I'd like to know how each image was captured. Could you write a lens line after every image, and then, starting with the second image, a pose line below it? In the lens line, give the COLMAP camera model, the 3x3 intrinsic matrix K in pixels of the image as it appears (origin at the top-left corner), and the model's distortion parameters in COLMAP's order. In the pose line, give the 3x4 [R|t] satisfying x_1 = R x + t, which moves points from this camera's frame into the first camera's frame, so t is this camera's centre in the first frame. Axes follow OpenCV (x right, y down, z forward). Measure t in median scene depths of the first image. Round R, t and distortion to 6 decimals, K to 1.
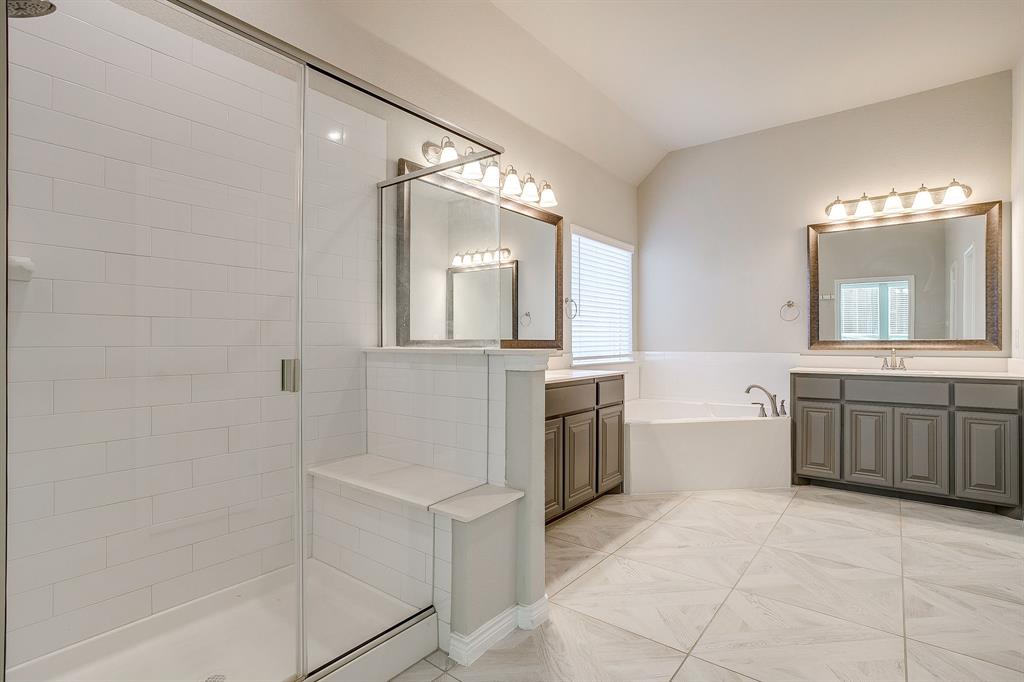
lens RADIAL K [[505.3, 0, 512.0], [0, 505.3, 341.0], [0, 0, 1]] dist [-0.064737, 0.037548]
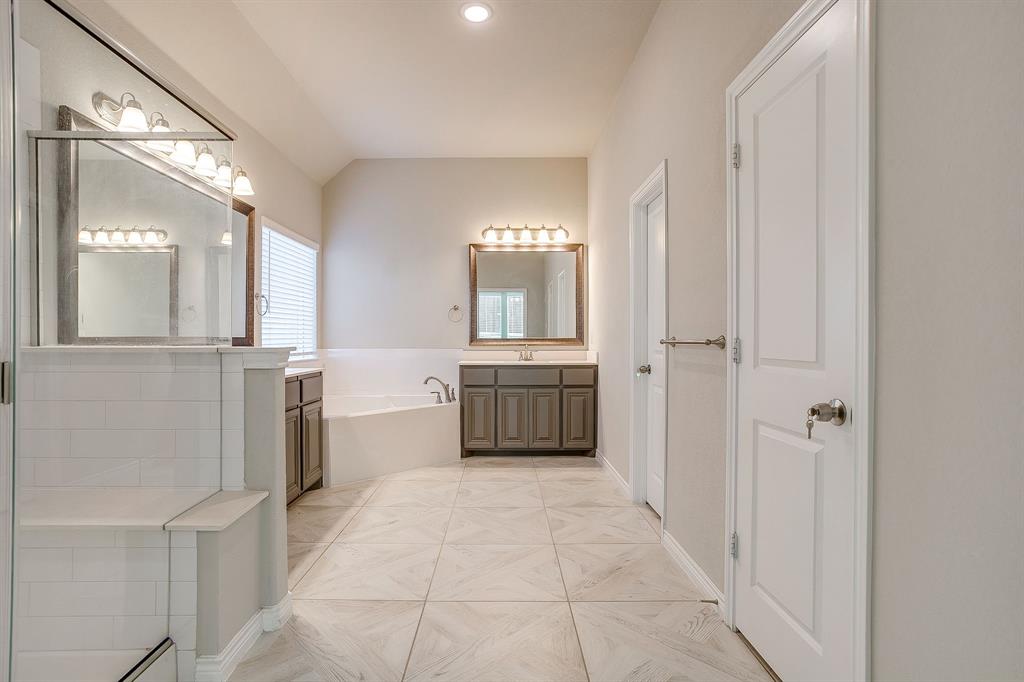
lens RADIAL K [[505.3, 0, 512.0], [0, 505.3, 341.0], [0, 0, 1]] dist [-0.064737, 0.037548]
pose [[0.774134, -0.001340, 0.633020, -0.130230], [-0.001424, 0.999992, 0.003859, 0.000113], [-0.633020, -0.003889, 0.774125, -0.033521]]
